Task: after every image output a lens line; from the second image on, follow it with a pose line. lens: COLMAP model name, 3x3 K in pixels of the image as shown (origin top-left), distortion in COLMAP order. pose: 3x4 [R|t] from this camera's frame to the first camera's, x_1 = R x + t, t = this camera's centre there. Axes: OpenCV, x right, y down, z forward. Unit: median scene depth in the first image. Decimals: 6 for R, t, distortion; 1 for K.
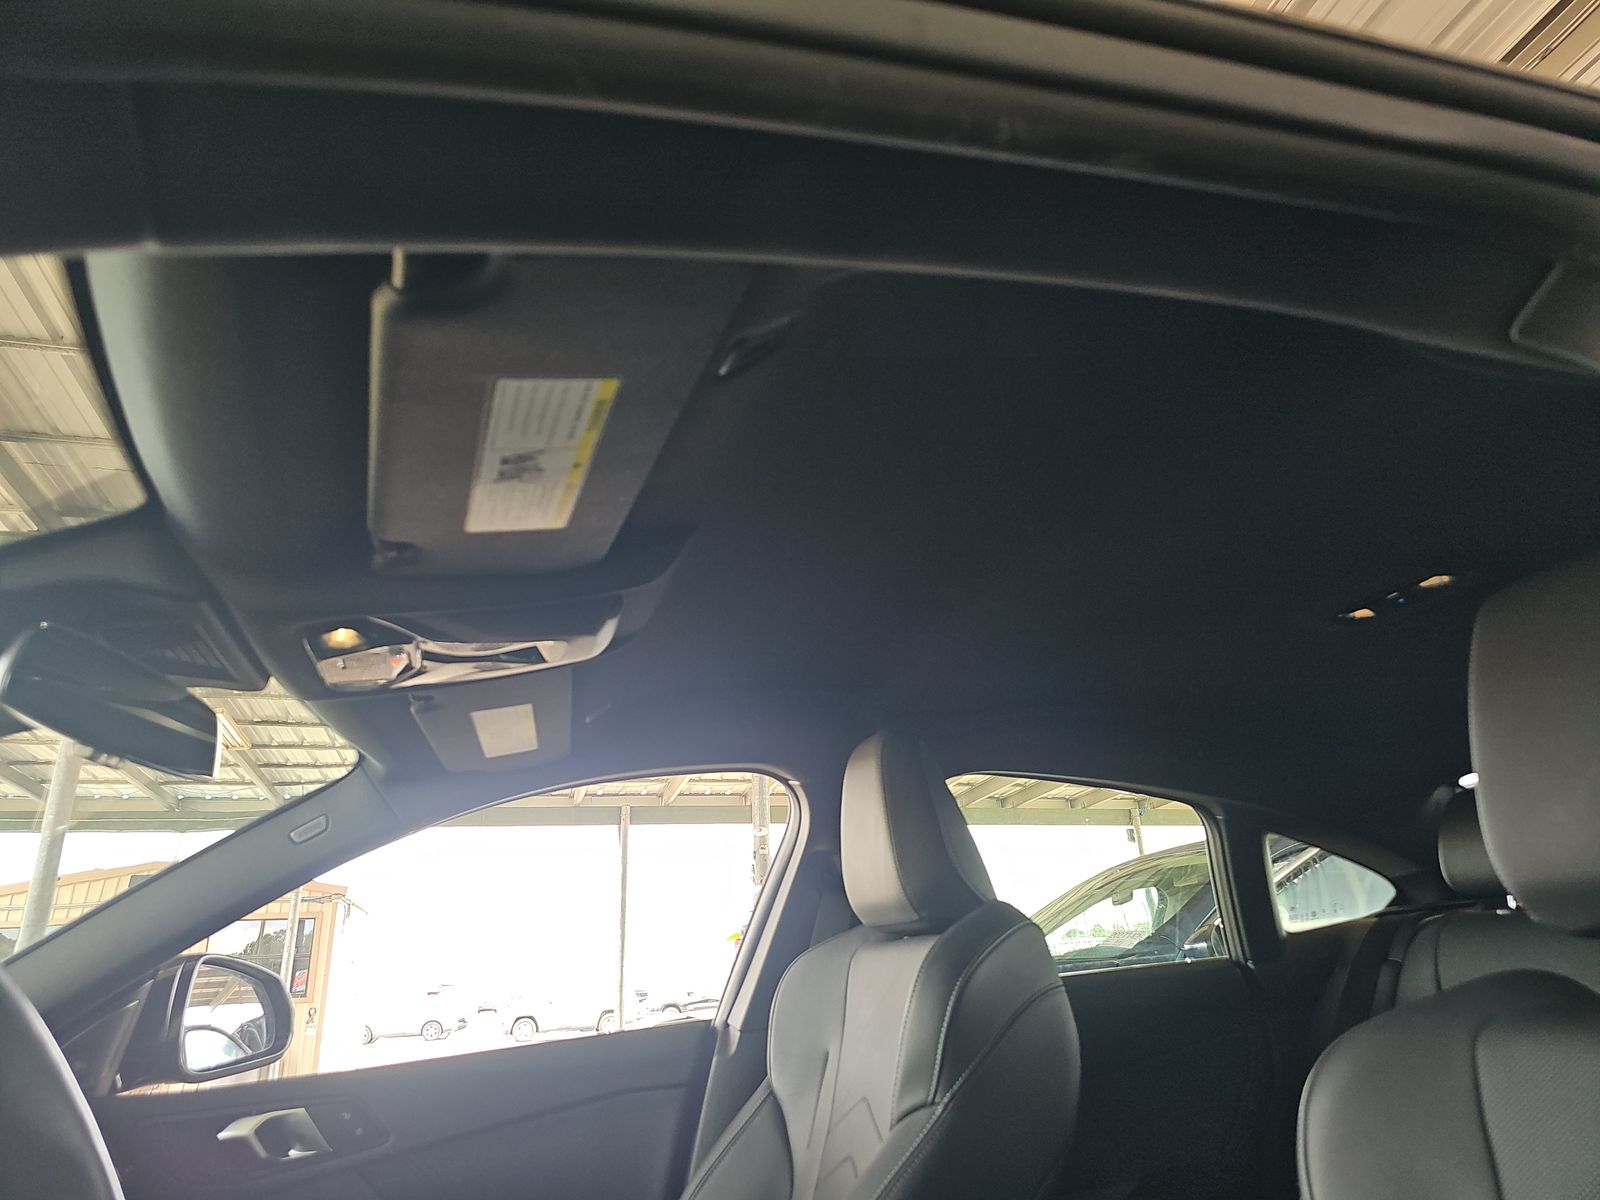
lens RADIAL K [[1054.6, 0, 794.2], [0, 1054.6, 588.9], [0, 0, 1]] dist [0.026865, -0.025469]
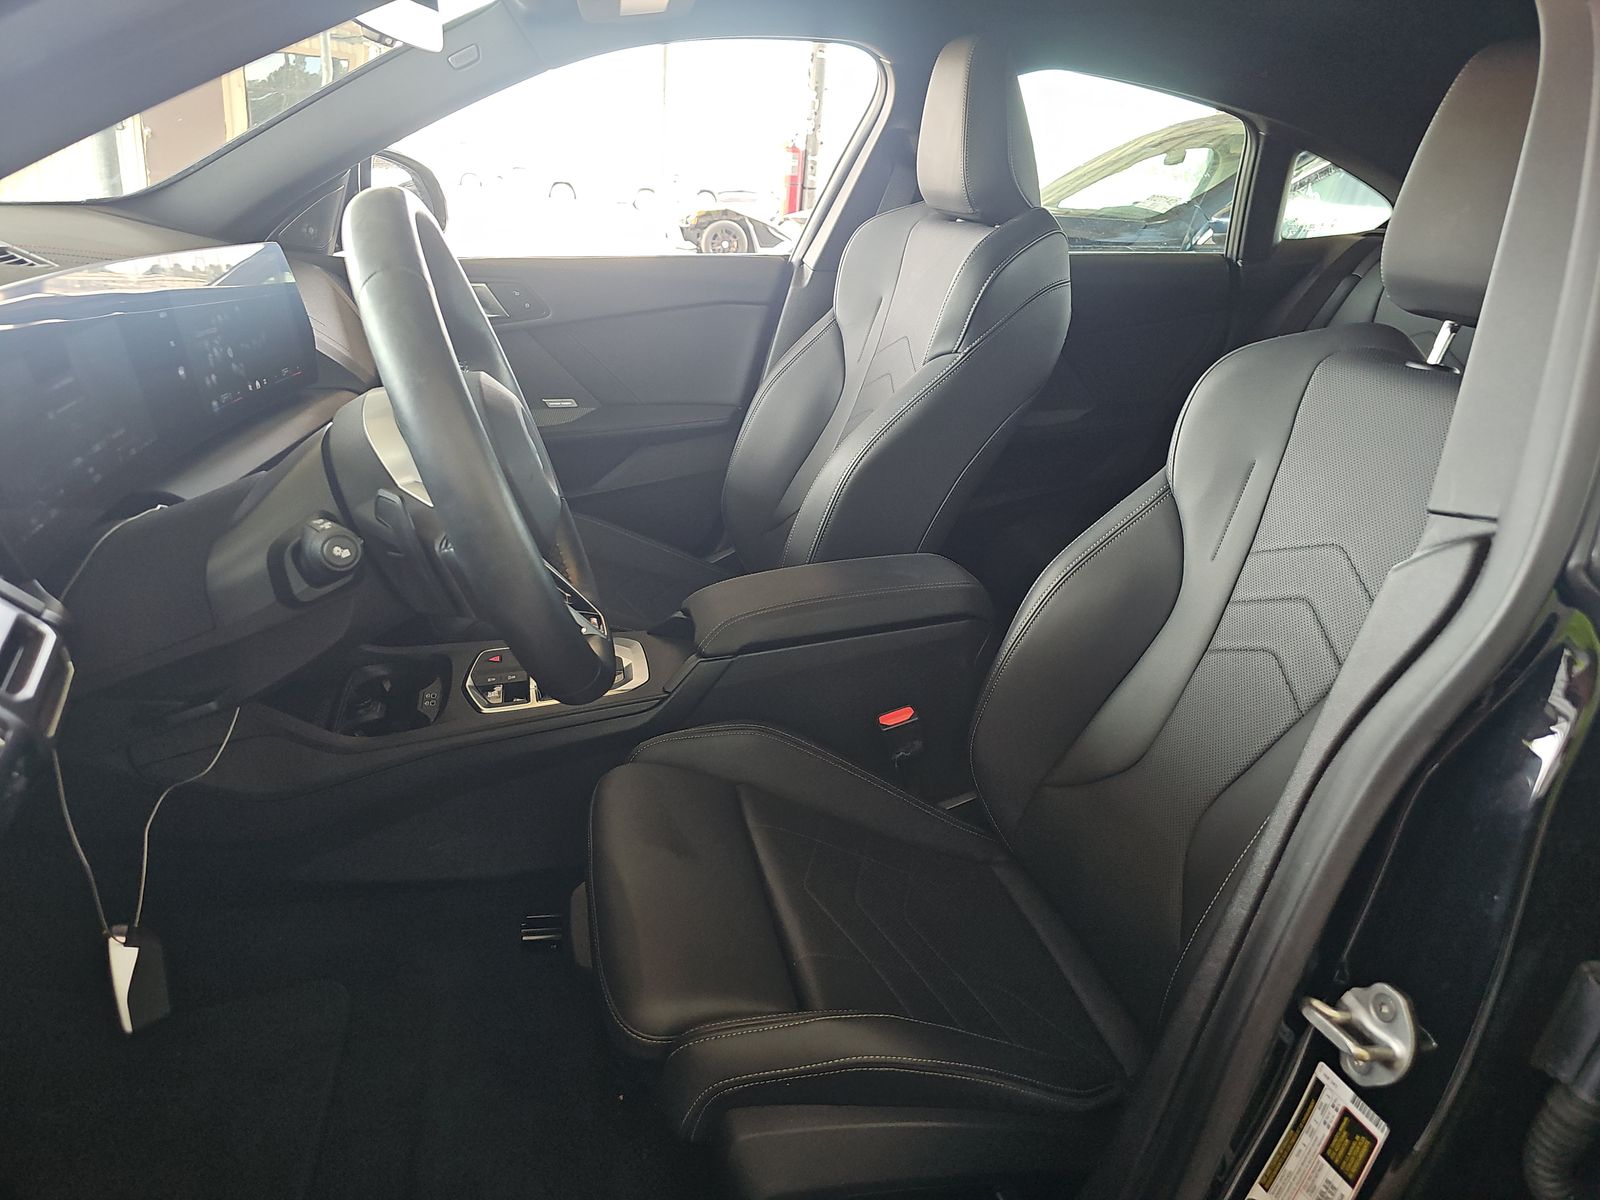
lens RADIAL K [[1054.6, 0, 794.2], [0, 1054.6, 588.9], [0, 0, 1]] dist [0.026865, -0.025469]
pose [[0.993069, 0.117221, 0.008527, -0.039721], [-0.093561, 0.744550, 0.660978, -0.128471], [0.071132, -0.657195, 0.750357, -0.194164]]
